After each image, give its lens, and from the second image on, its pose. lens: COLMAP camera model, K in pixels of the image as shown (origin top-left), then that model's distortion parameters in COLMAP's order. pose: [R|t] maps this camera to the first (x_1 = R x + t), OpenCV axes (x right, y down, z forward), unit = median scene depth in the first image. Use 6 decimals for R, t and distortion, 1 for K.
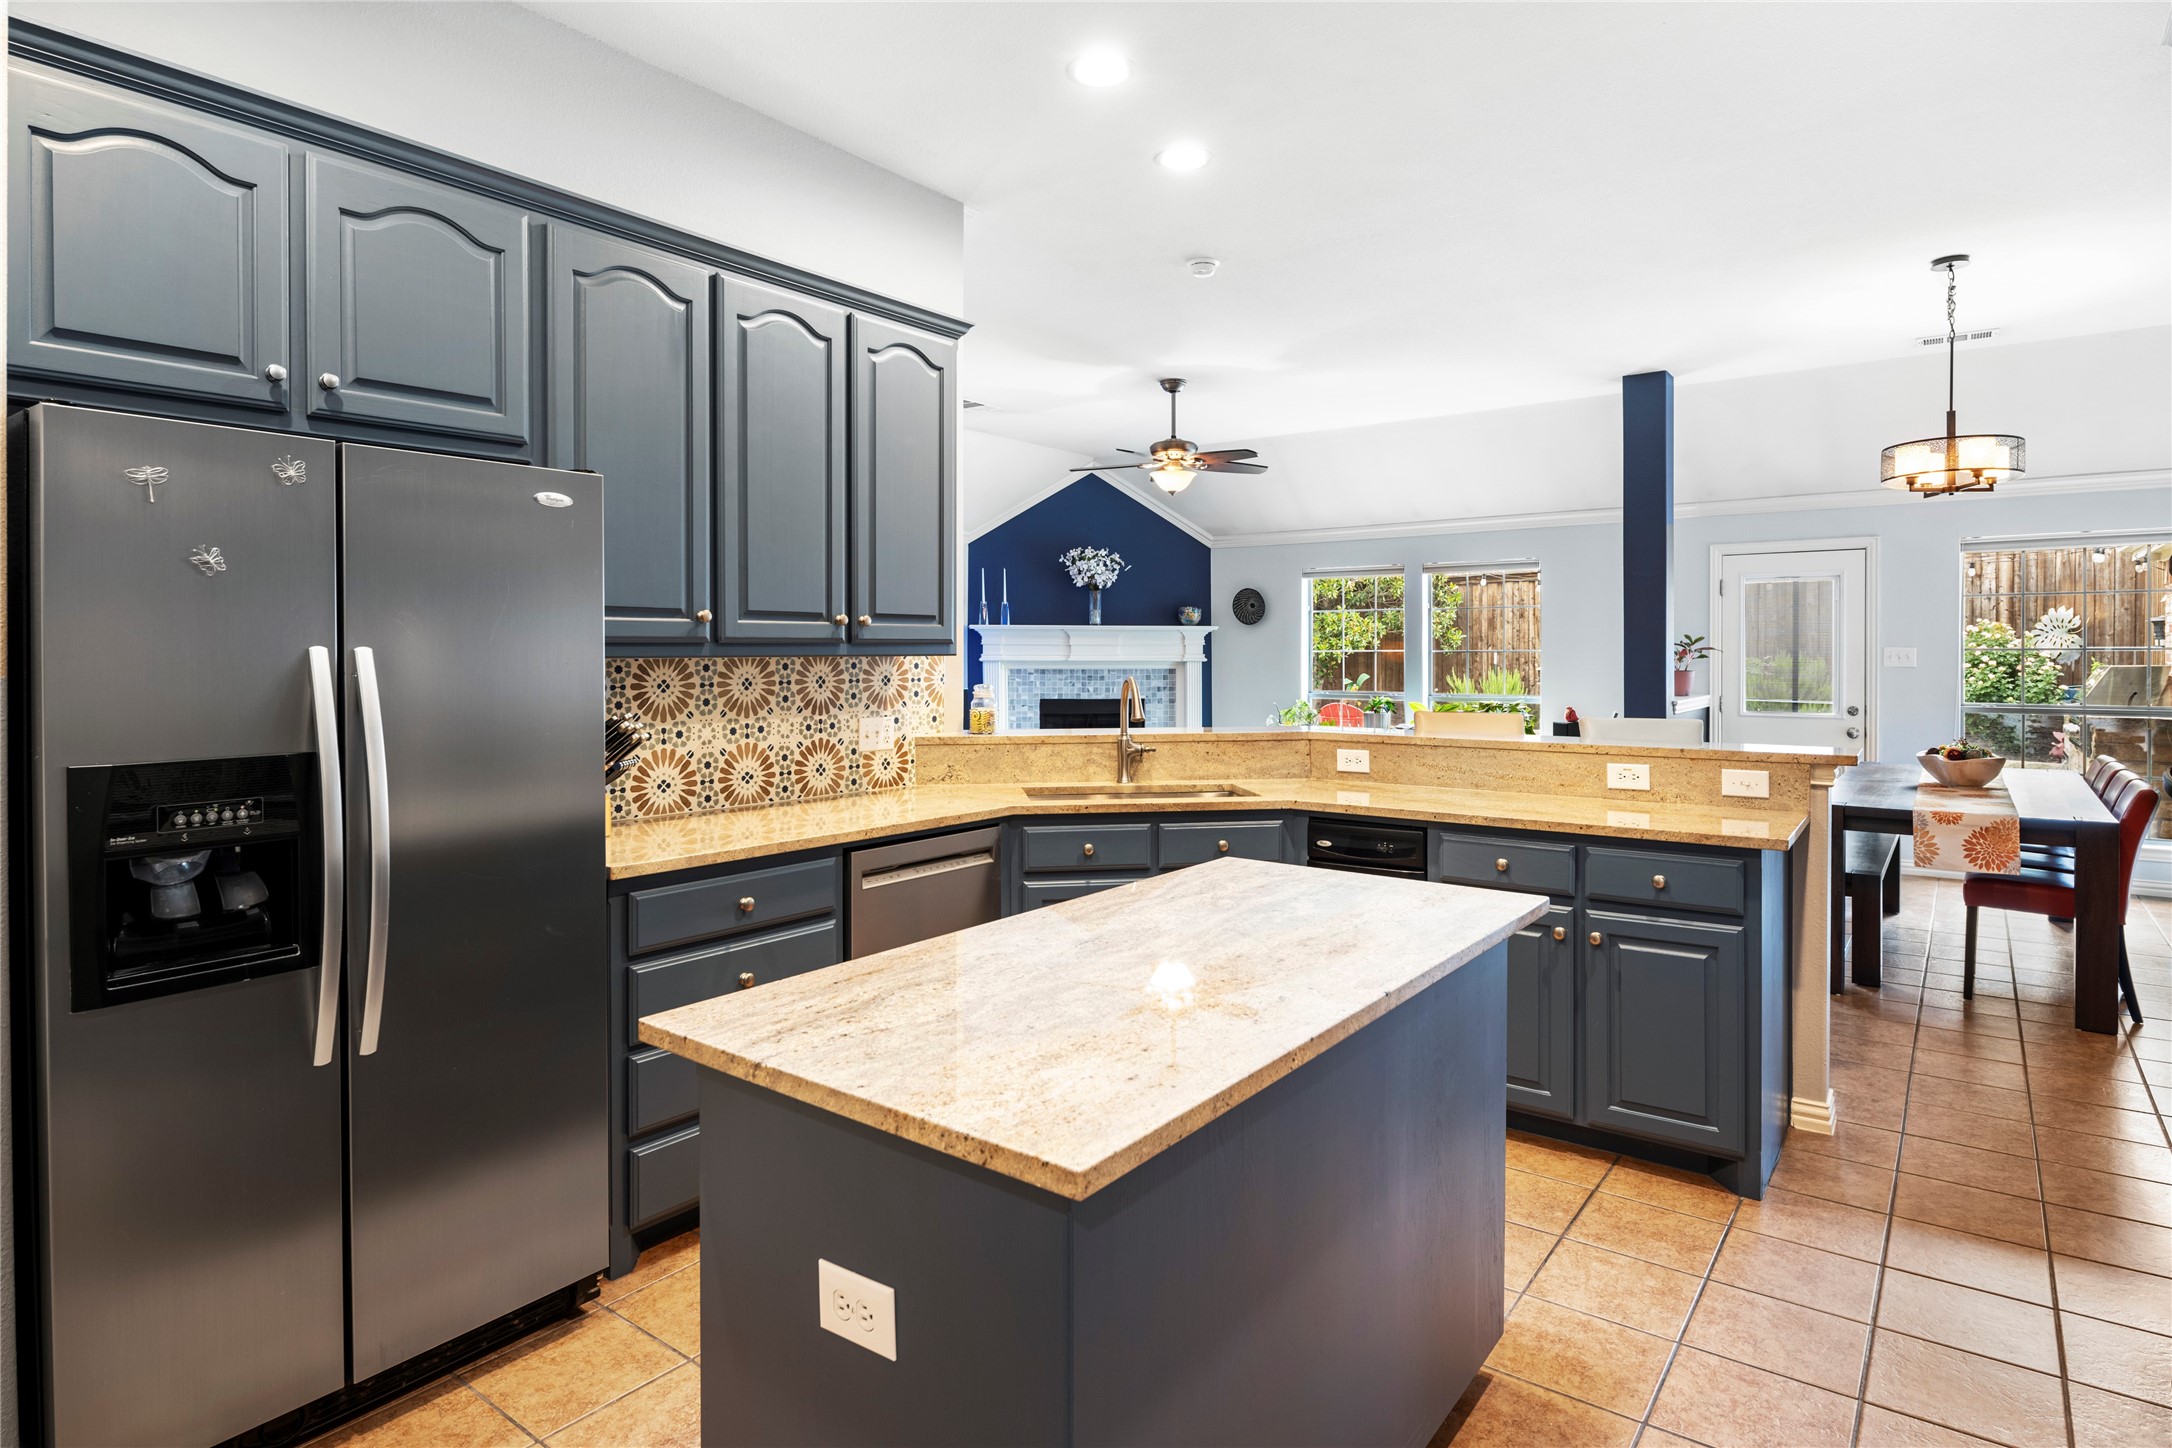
lens RADIAL K [[1174.6, 0, 1091.4], [0, 1174.6, 656.3], [0, 0, 1]] dist [-0.001259, -0.007053]
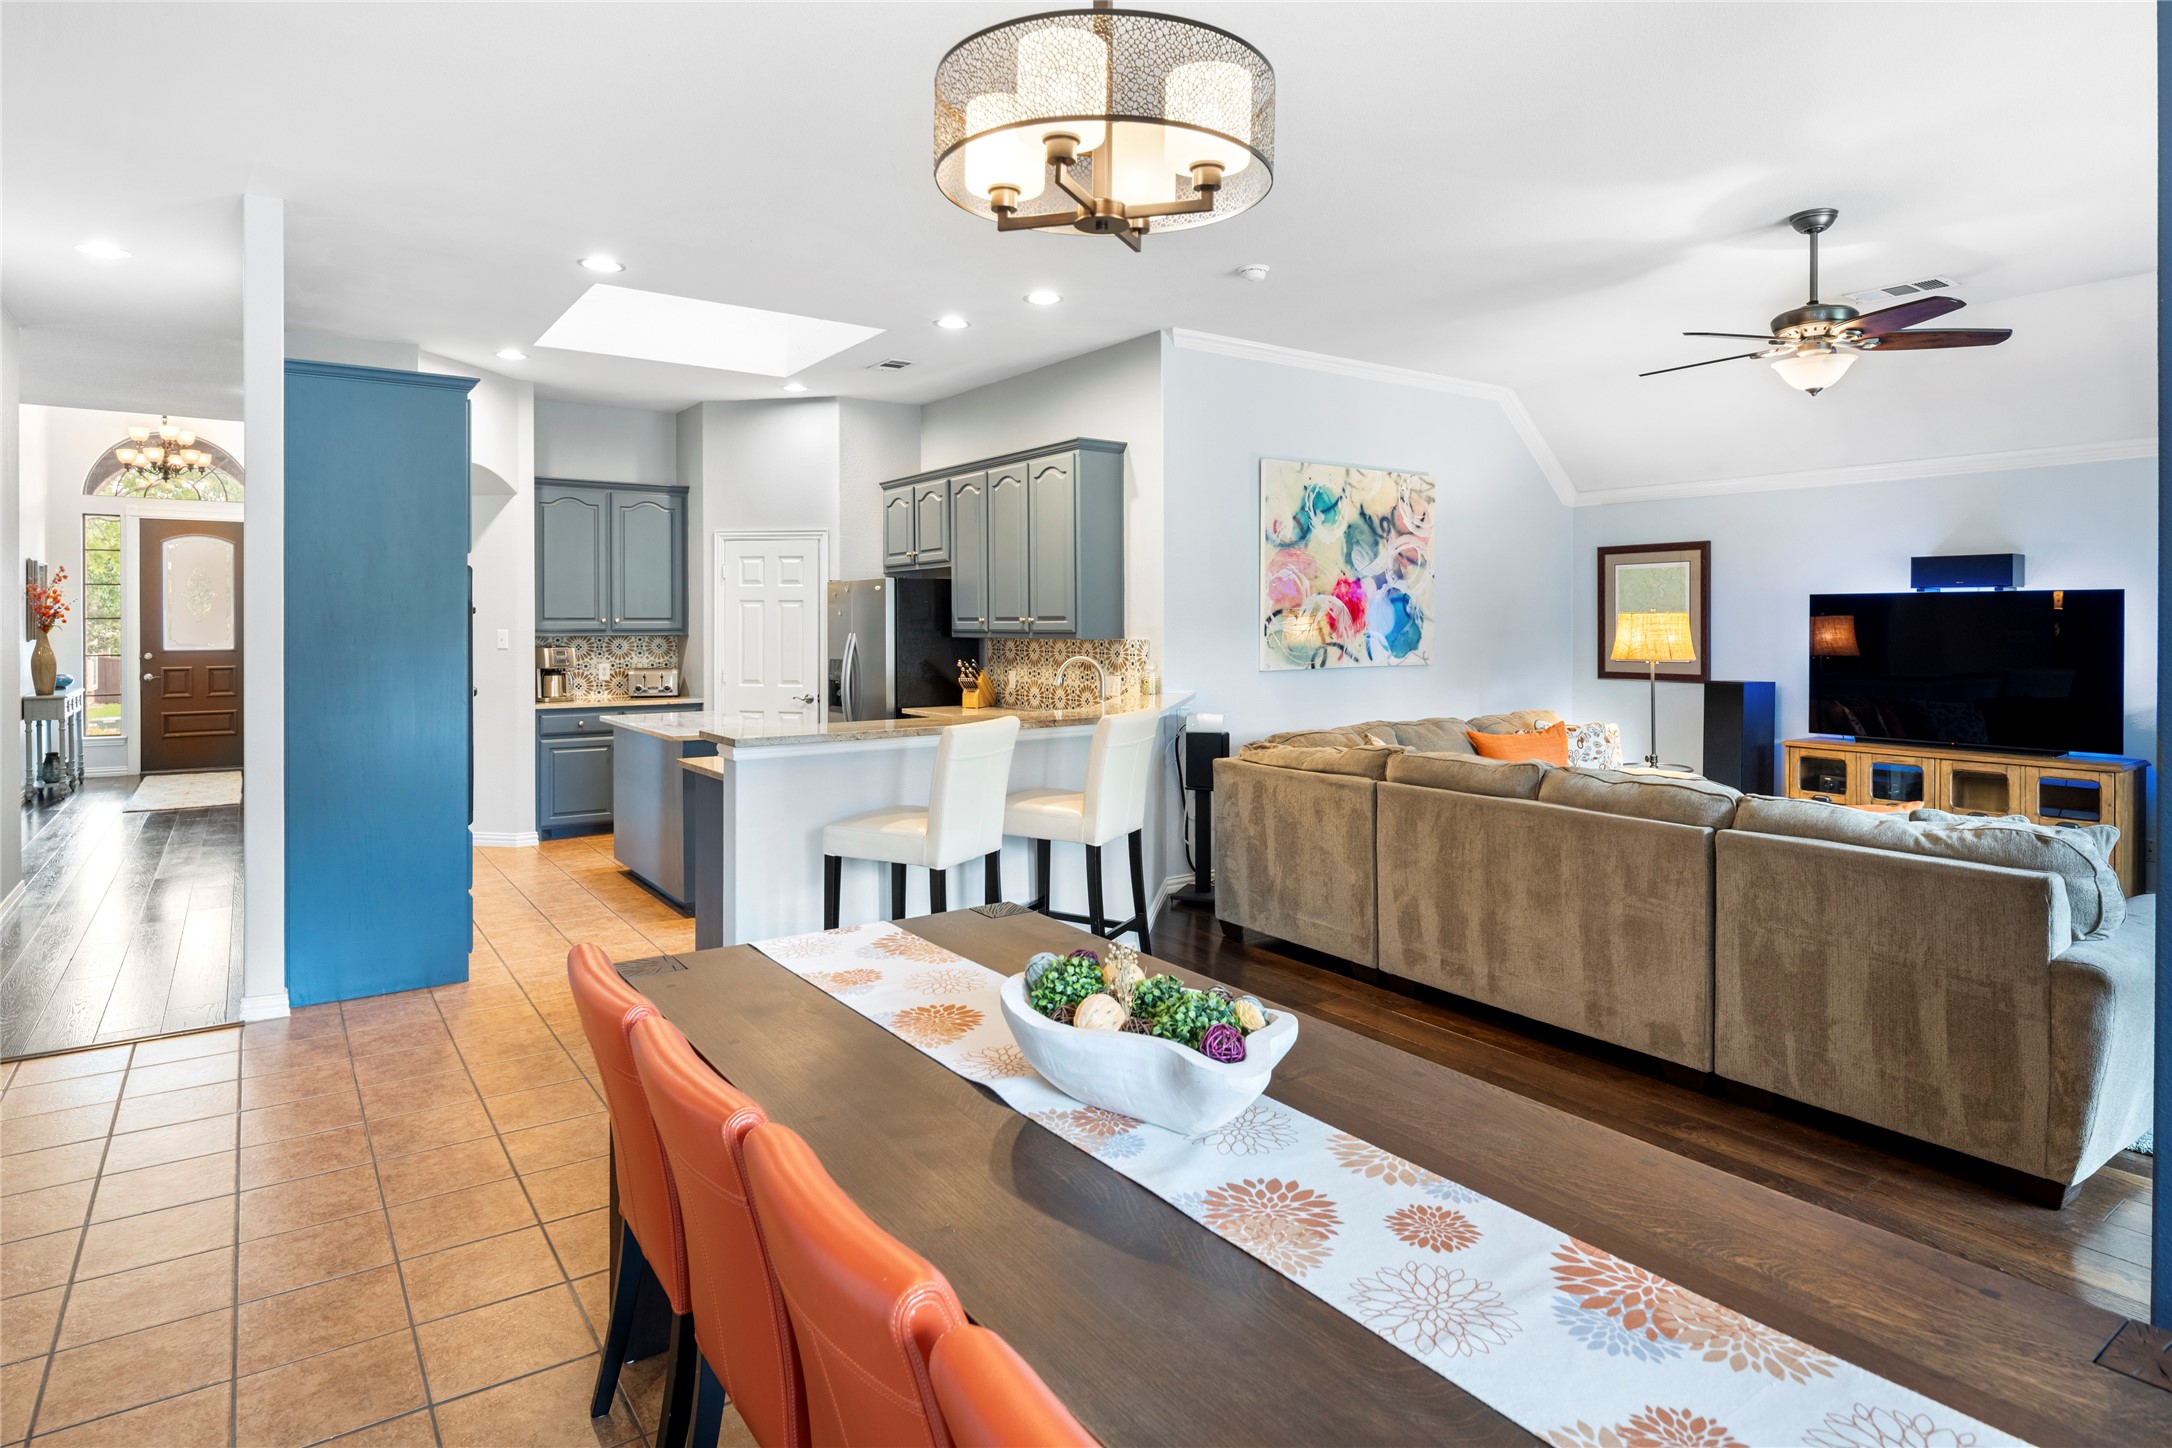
lens RADIAL K [[1174.6, 0, 1078.5], [0, 1174.6, 629.6], [0, 0, 1]] dist [-0.001259, -0.007053]
pose [[-0.306834, 0.007473, -0.951734, 1.470791], [-0.002506, 0.999959, 0.008660, -0.029151], [0.951760, 0.005042, -0.306803, 1.513608]]
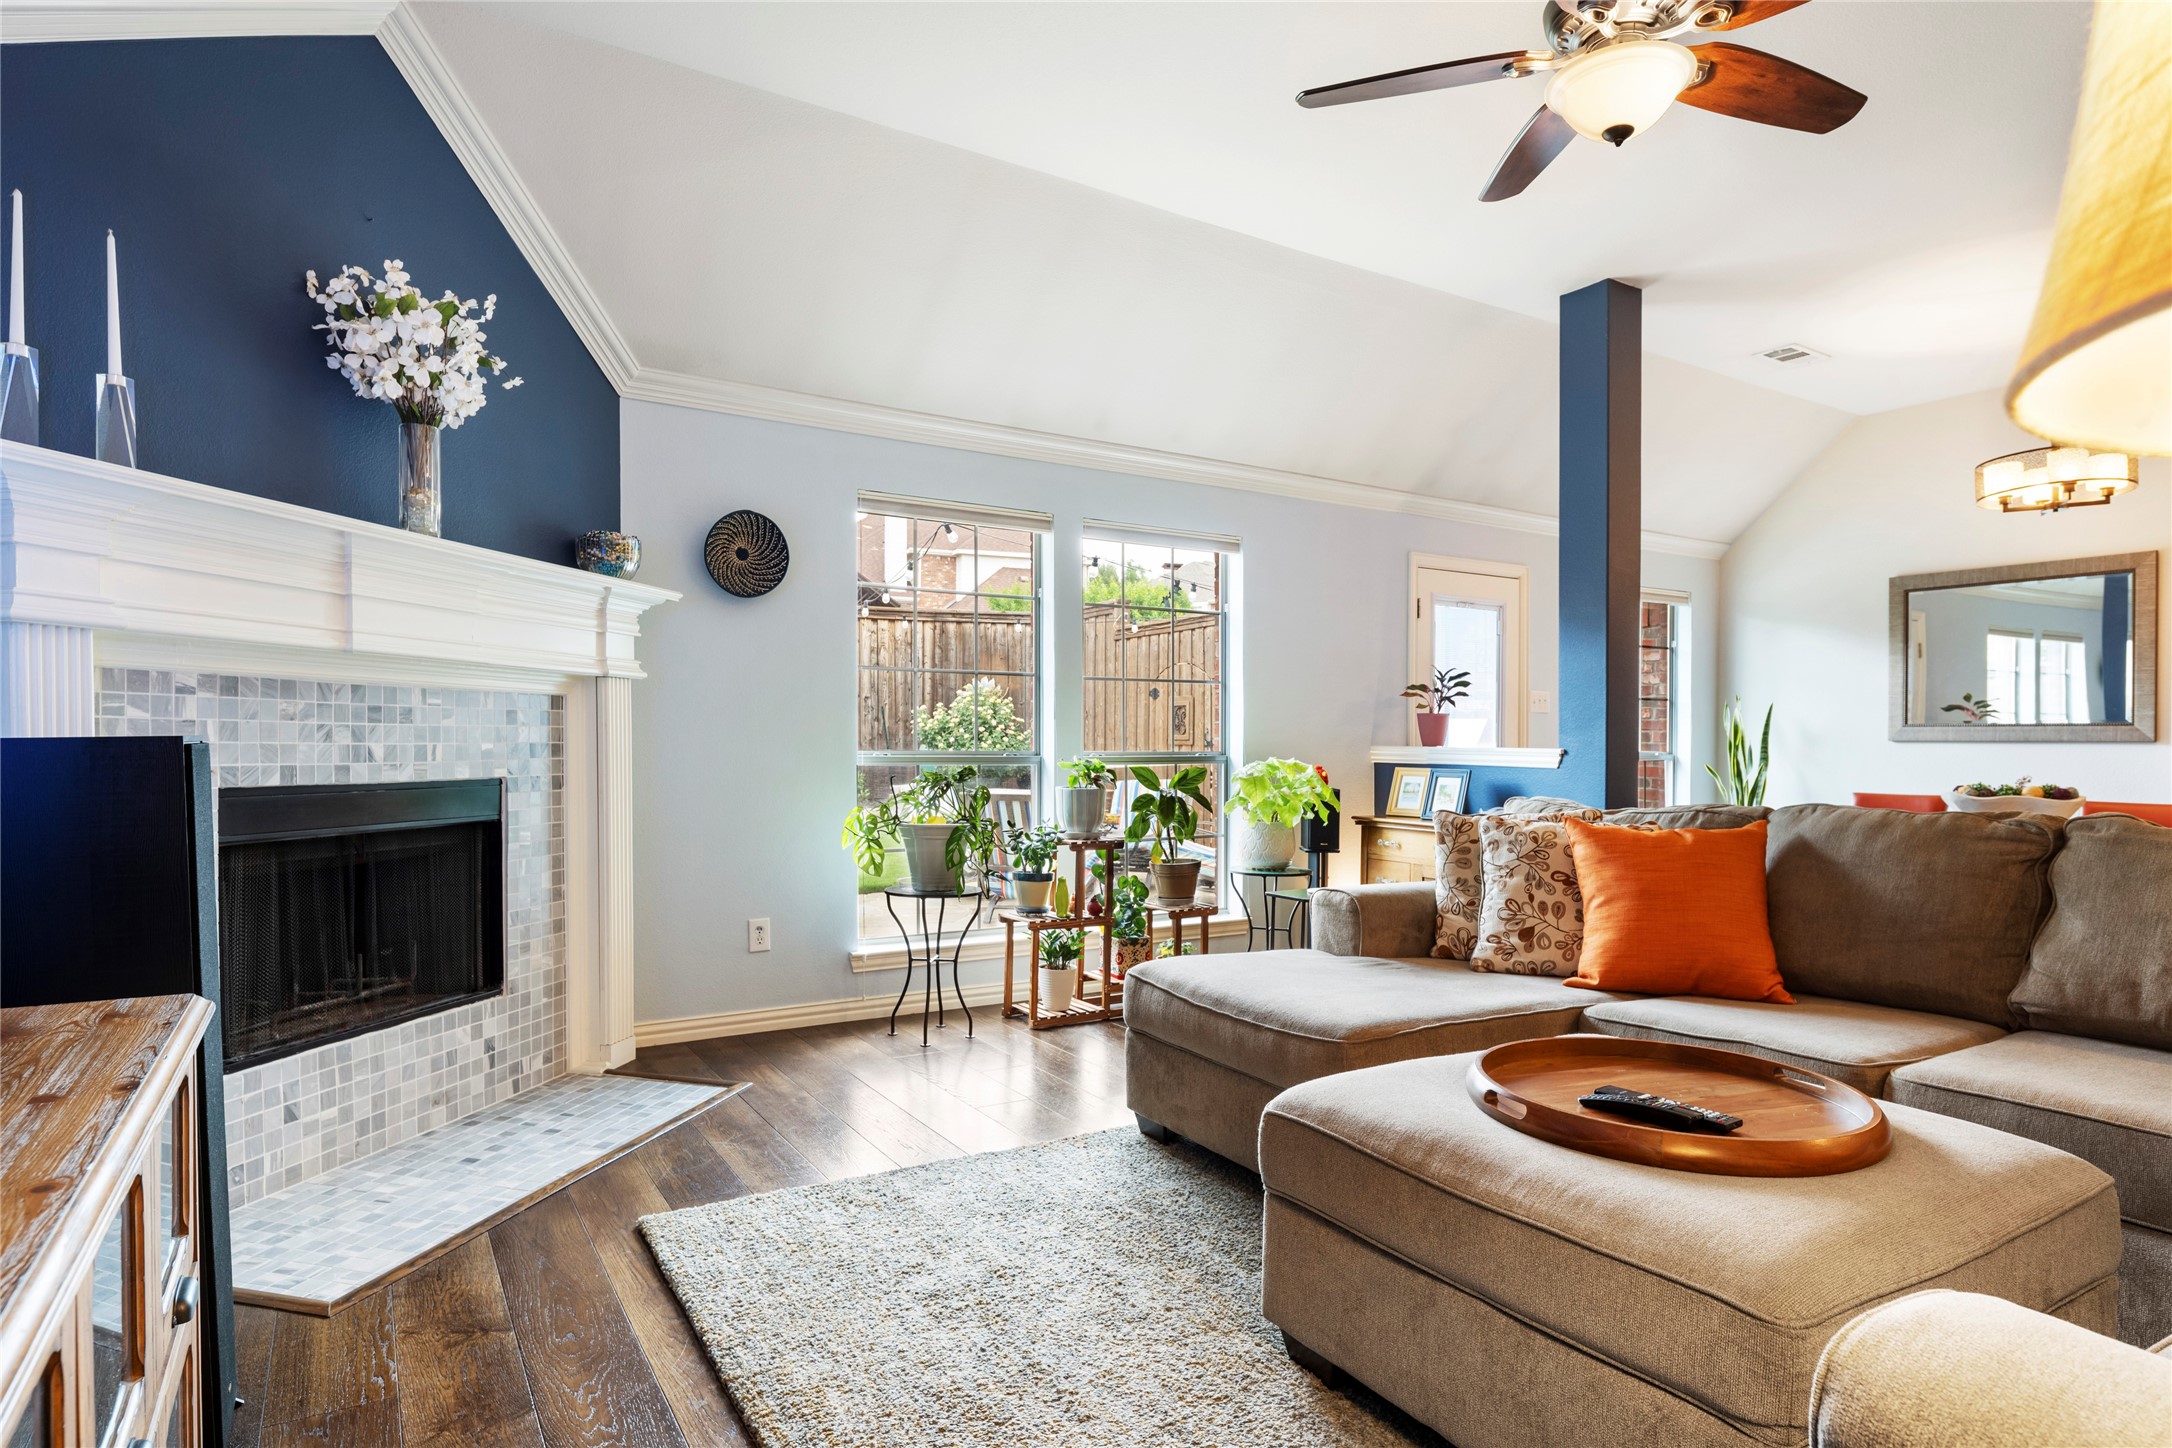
lens RADIAL K [[1174.6, 0, 1070.7], [0, 1174.6, 750.9], [0, 0, 1]] dist [-0.001259, -0.007053]
pose [[0.373106, -0.003796, 0.927781, -0.564114], [-0.004682, 0.999971, 0.005974, 0.066924], [-0.927777, -0.006572, 0.373078, 1.892909]]
